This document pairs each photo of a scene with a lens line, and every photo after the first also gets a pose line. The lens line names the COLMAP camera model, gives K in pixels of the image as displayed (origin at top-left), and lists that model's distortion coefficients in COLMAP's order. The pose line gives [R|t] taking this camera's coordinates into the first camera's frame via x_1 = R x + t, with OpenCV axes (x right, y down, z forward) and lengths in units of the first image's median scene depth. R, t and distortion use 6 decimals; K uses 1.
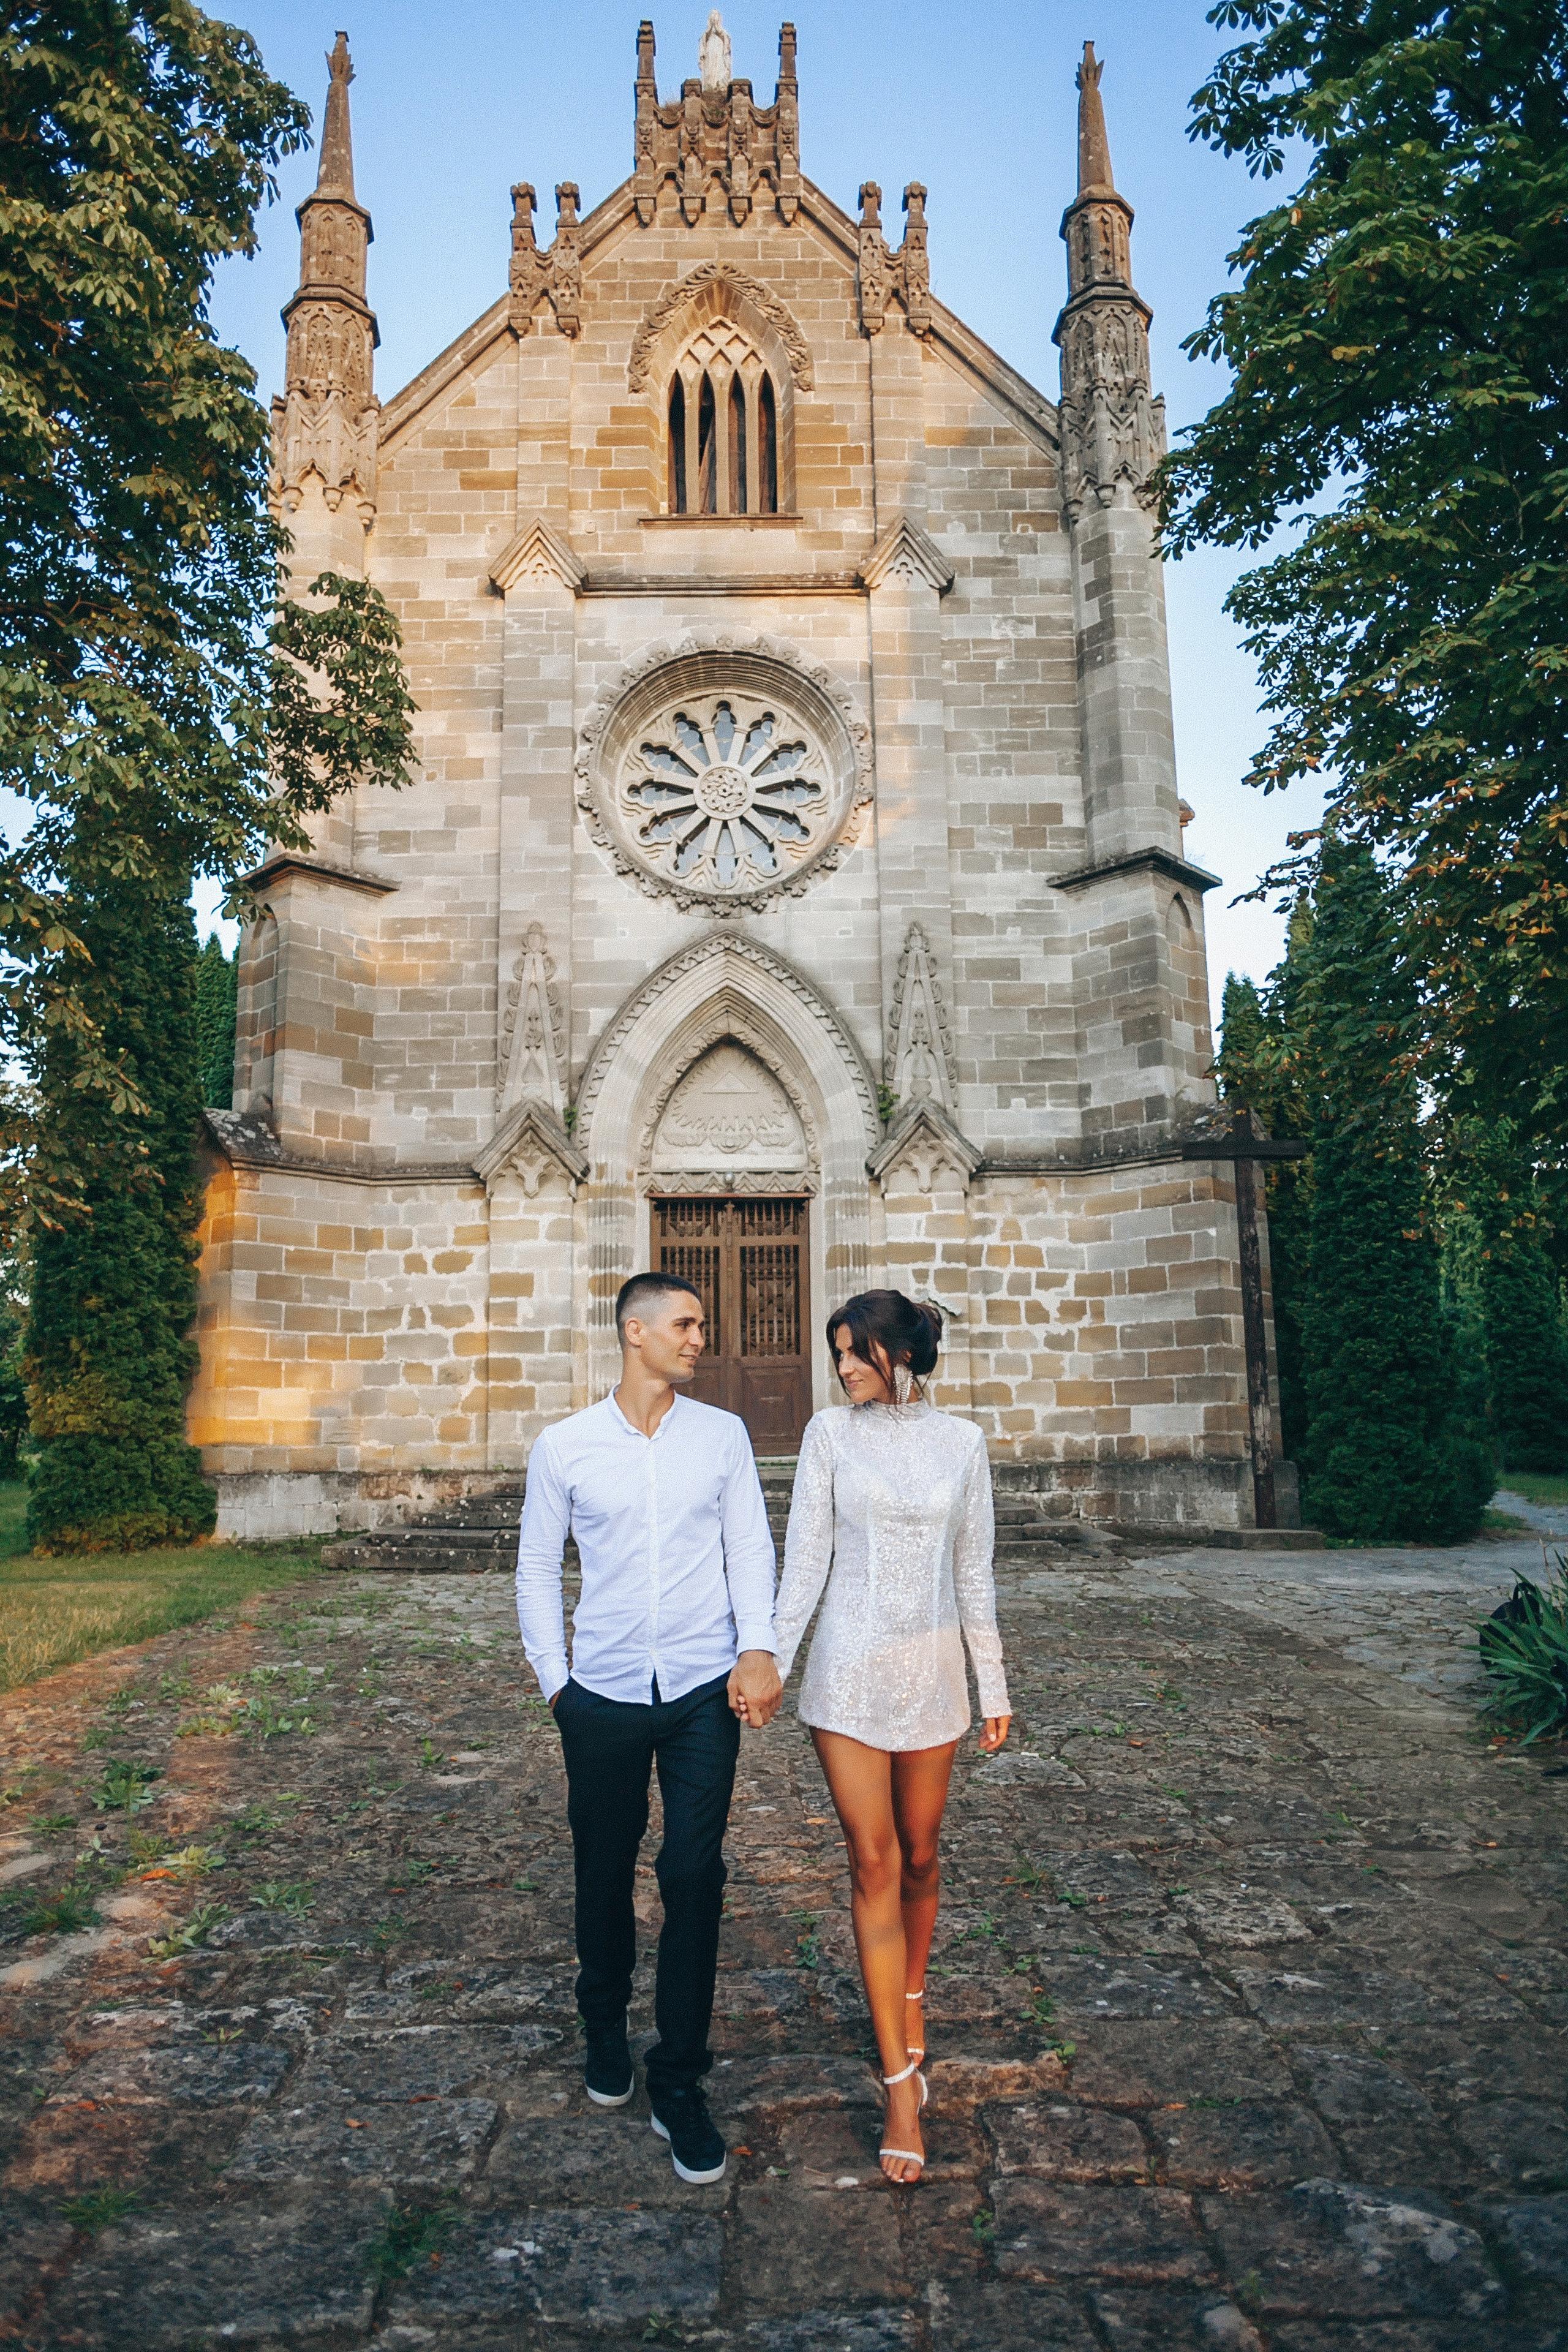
lens RADIAL K [[1604.2, 0, 784.0], [0, 1604.2, 1176.0], [0, 0, 1]] dist [-0.036970, 0.041619]
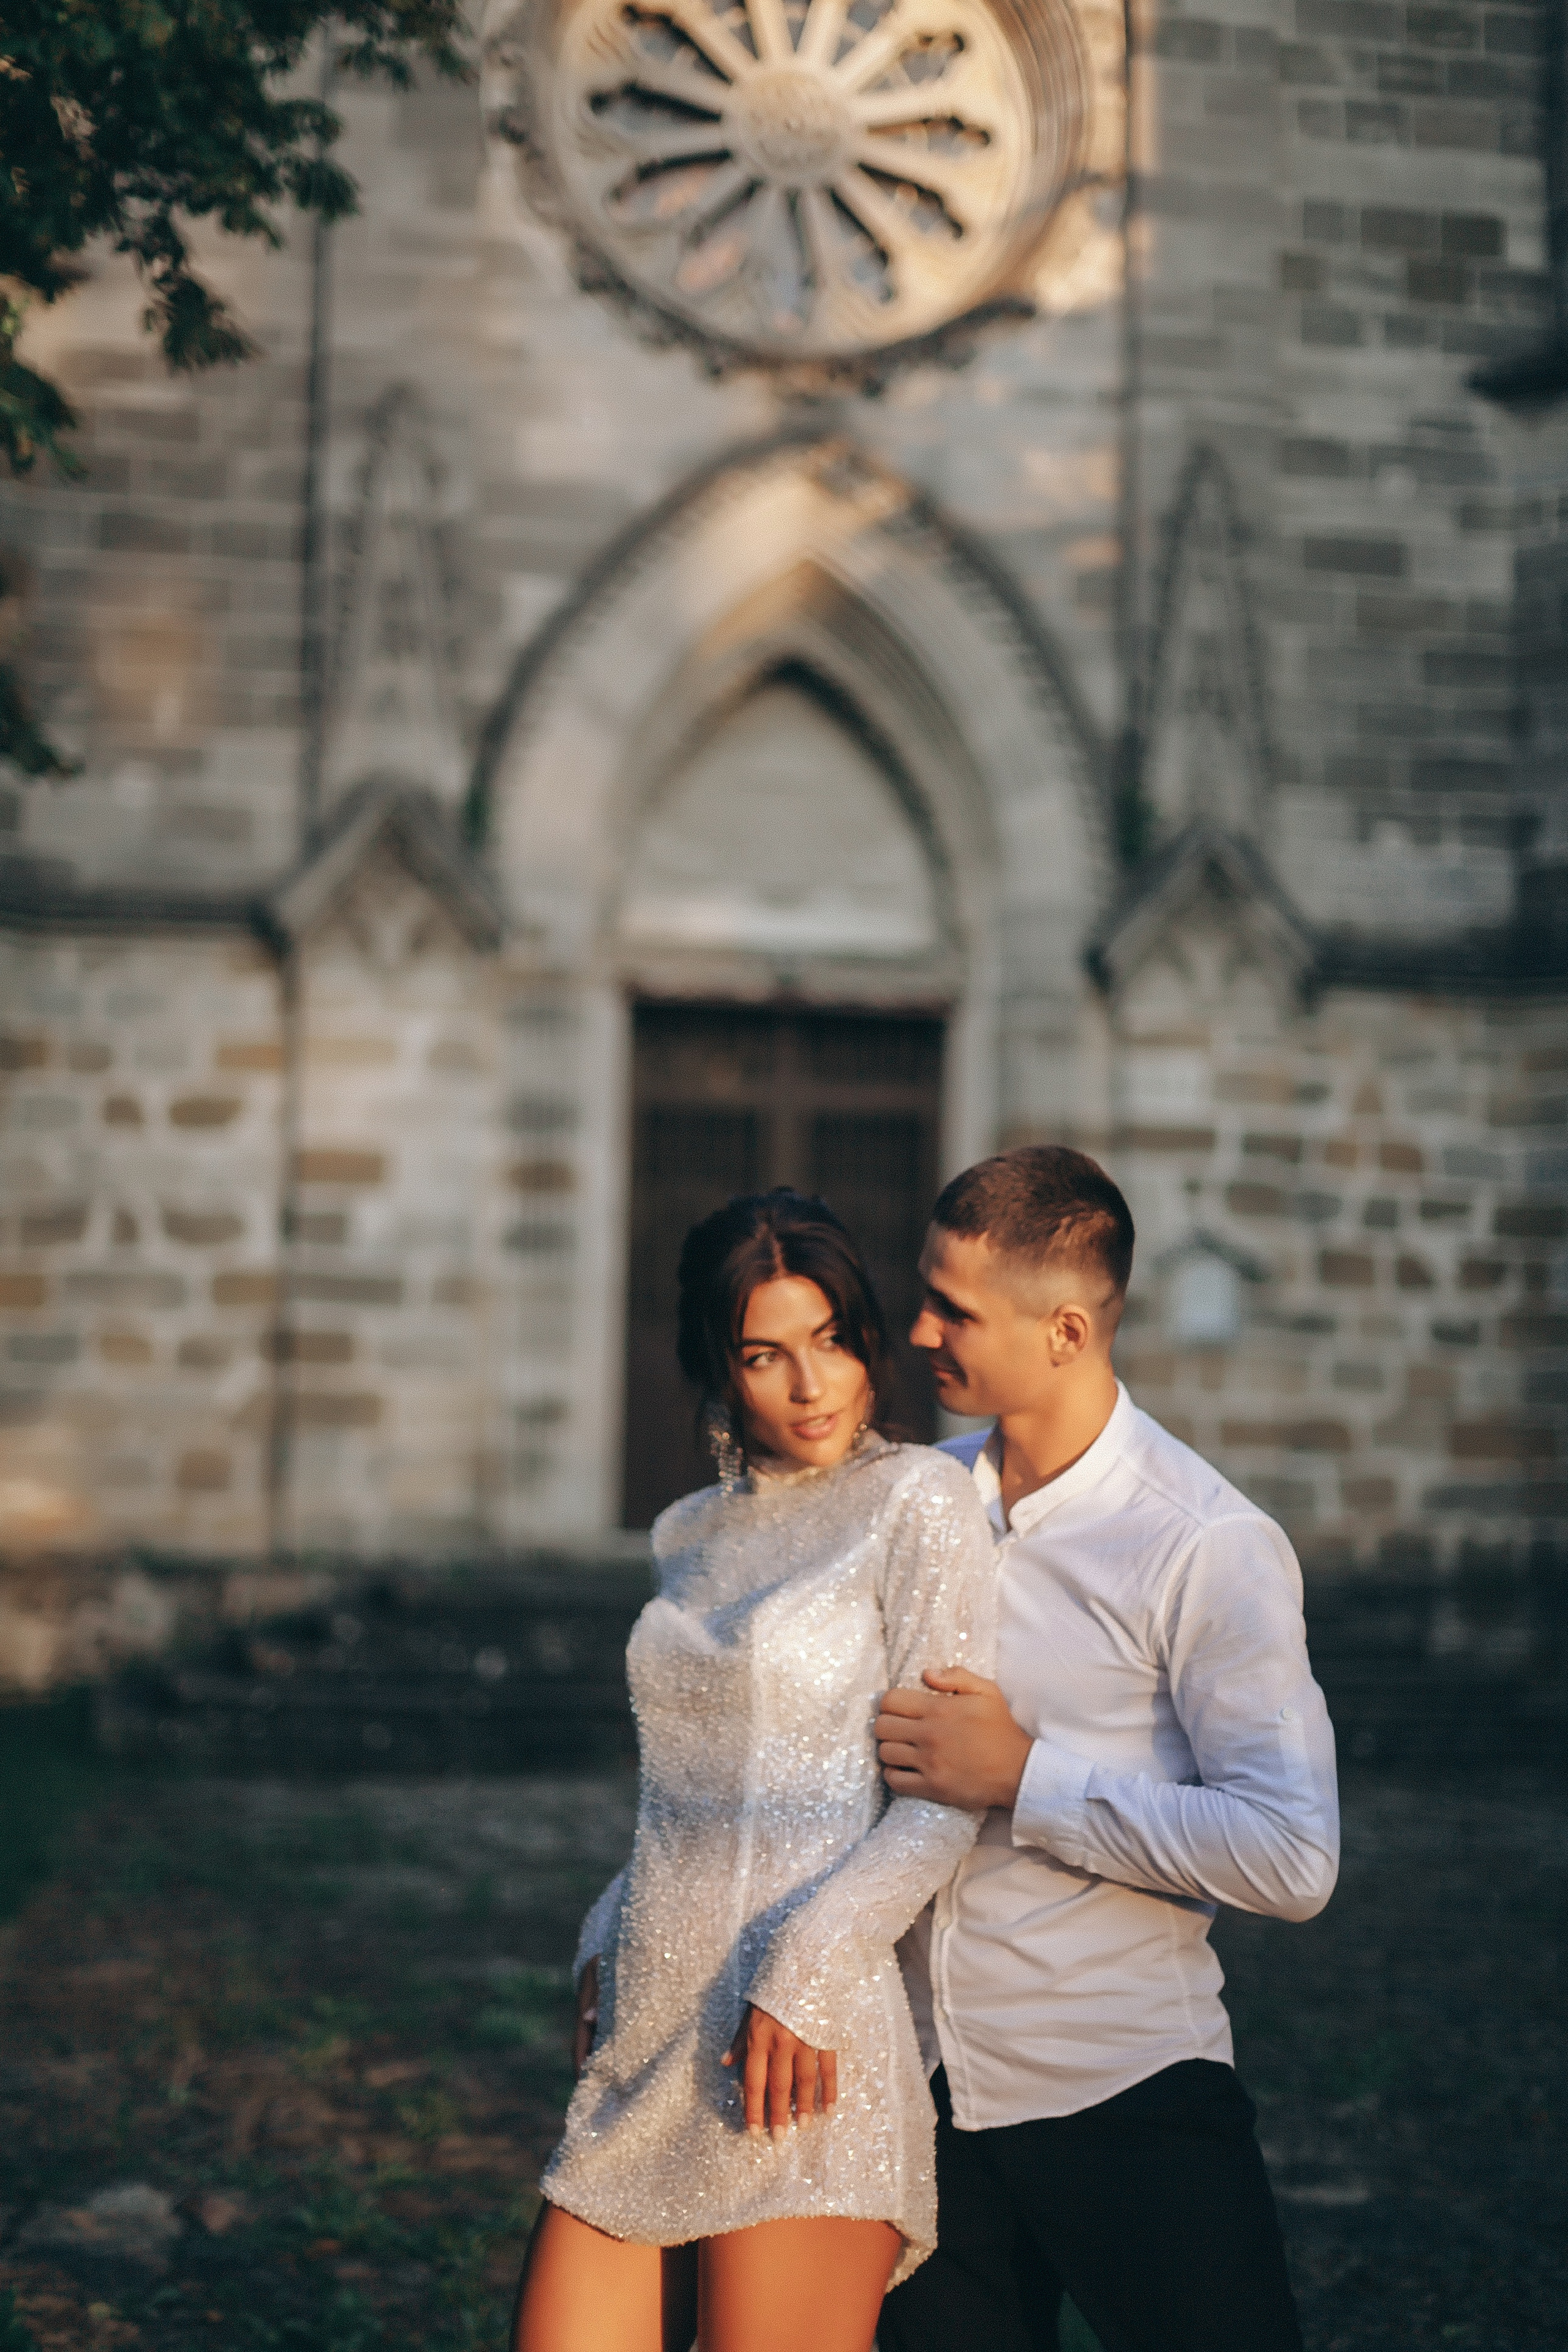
lens RADIAL K [[3421.7, 0, 784.0], [0, 3421.7, 1176.0], [0, 0, 1]] dist [0.133934, -0.782158]
pose [[0.987691, 0.046397, 0.149375, -0.184378], [-0.056086, 0.996541, 0.061317, 0.002124], [-0.146014, -0.068940, 0.986878, -0.003243]]
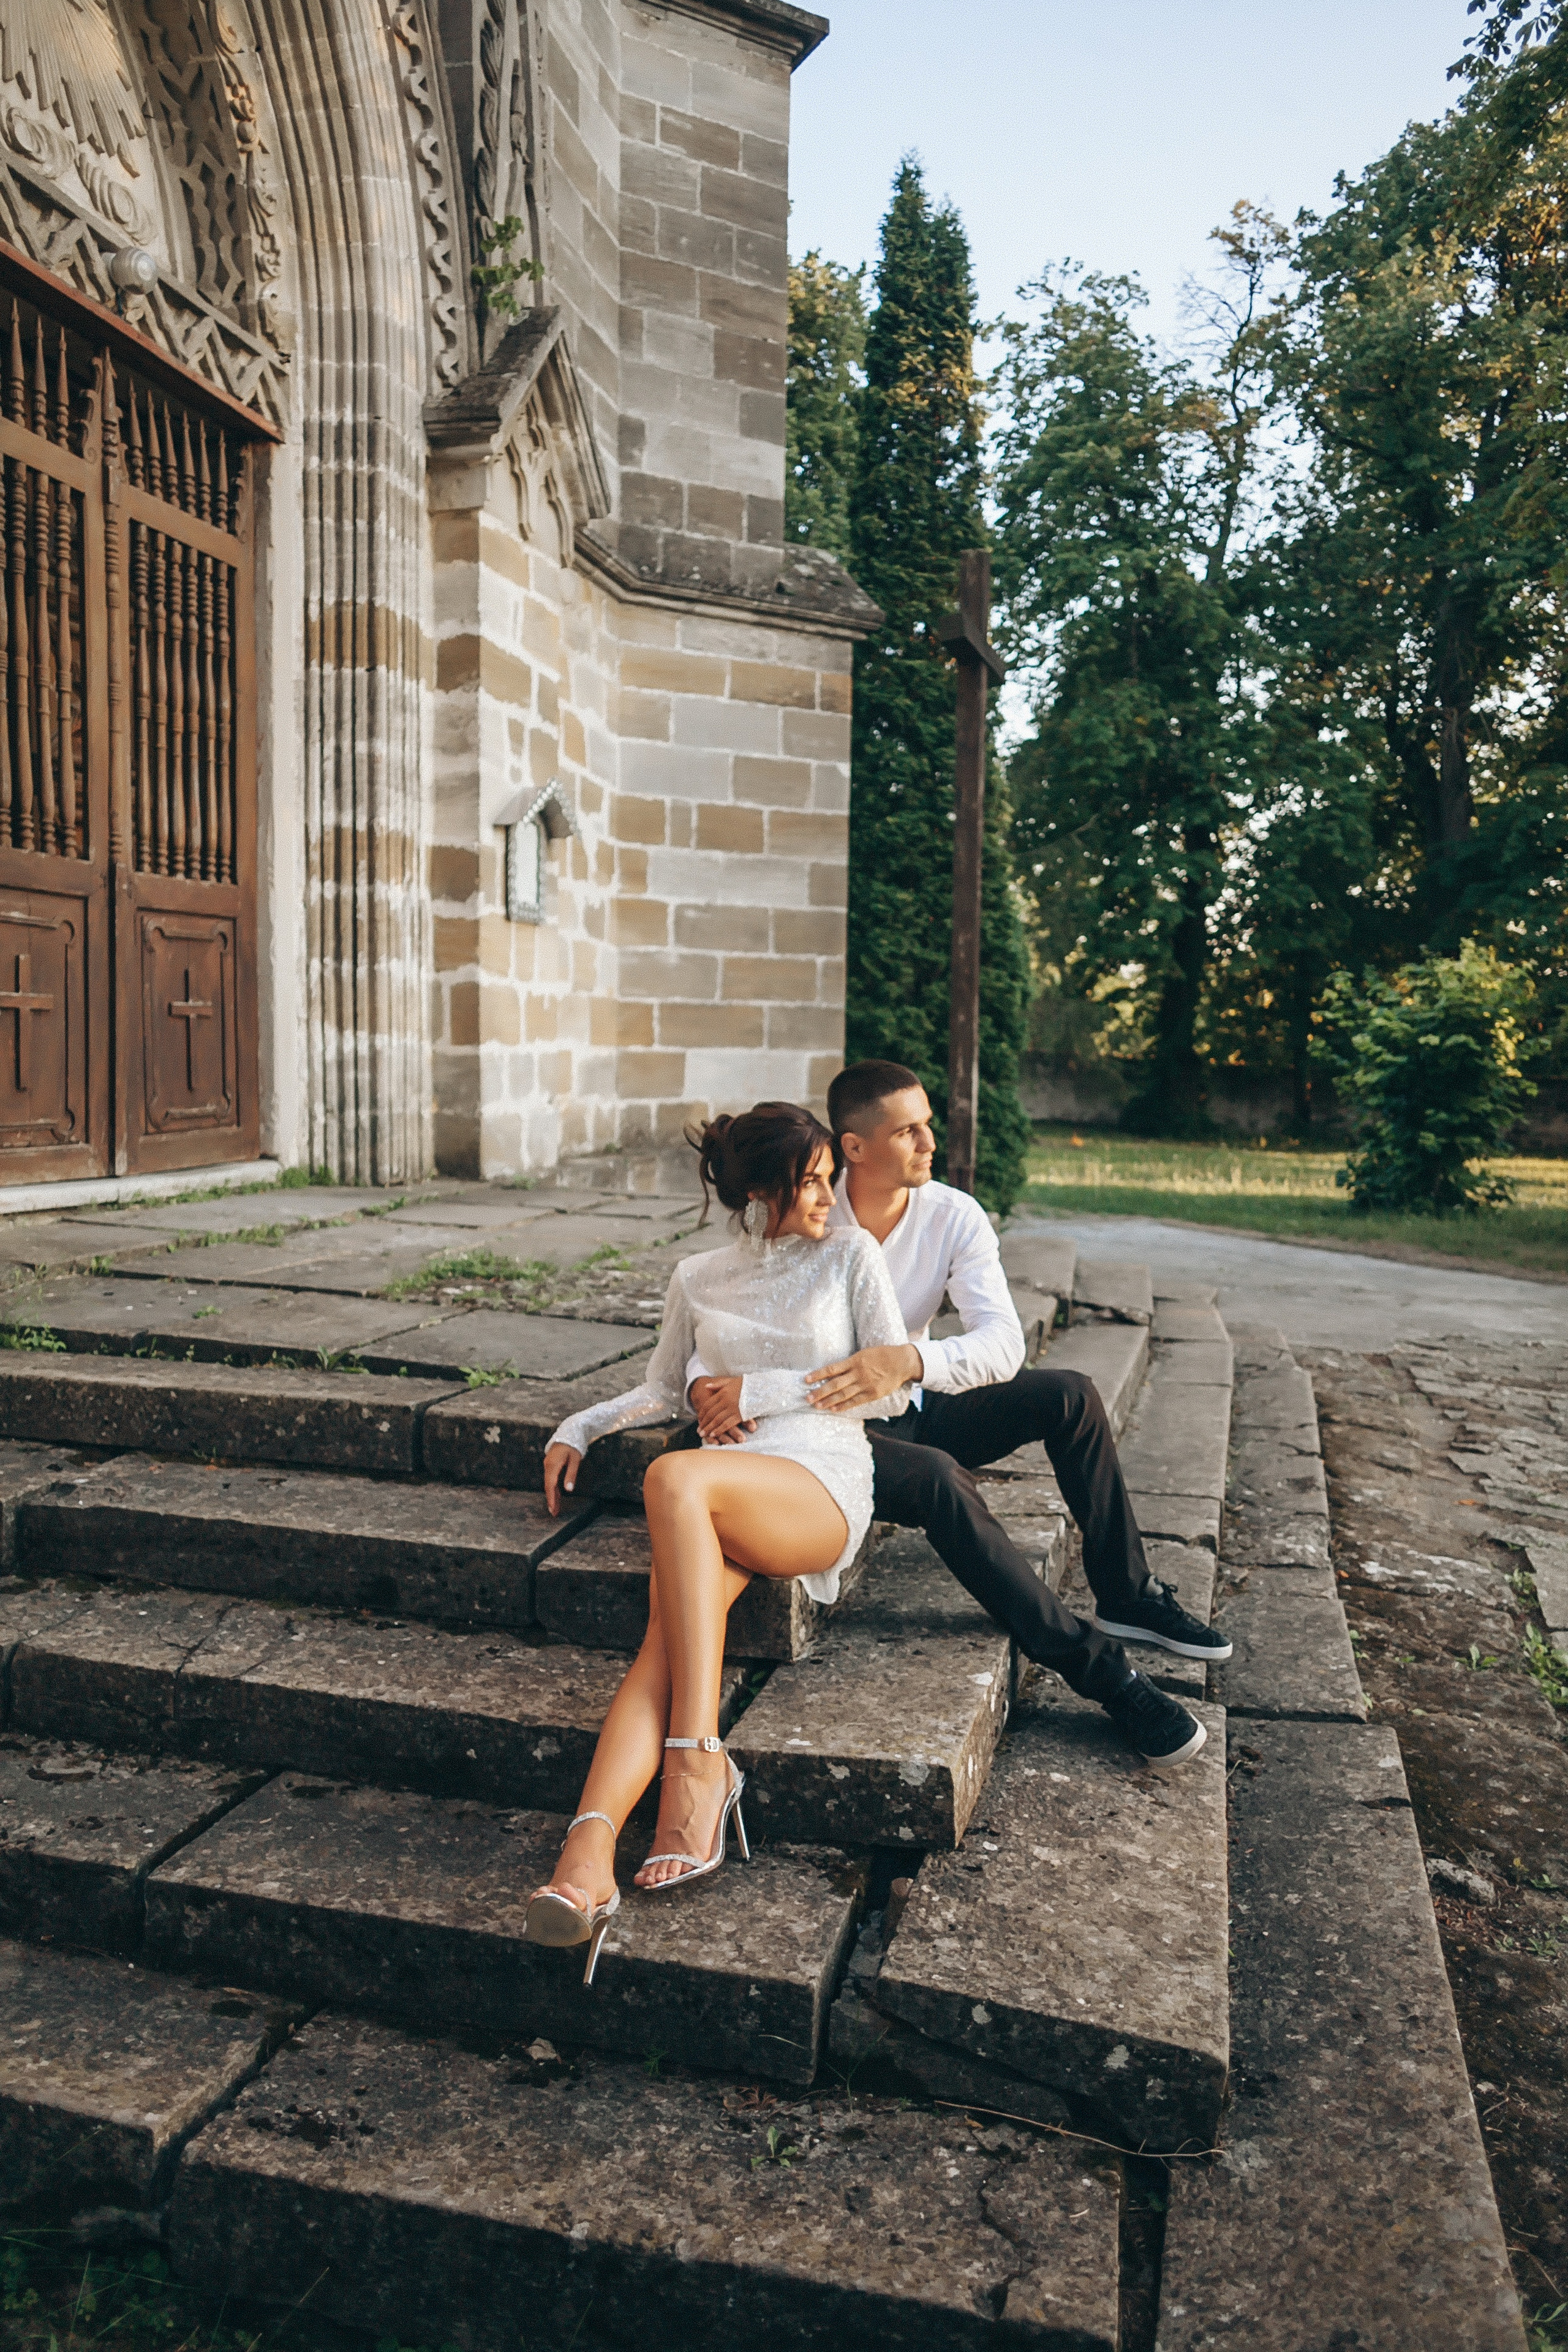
lens RADIAL K [[1604.2, 0, 784.0], [0, 1604.2, 1176.0], [0, 0, 1]] dist [-0.036970, 0.041619]
pose [[0.254816, -0.061587, 0.965026, -0.302020], [-0.184475, 0.976545, 0.111033, 0.112005], [-0.949230, -0.206316, 0.237478, 0.780929]]
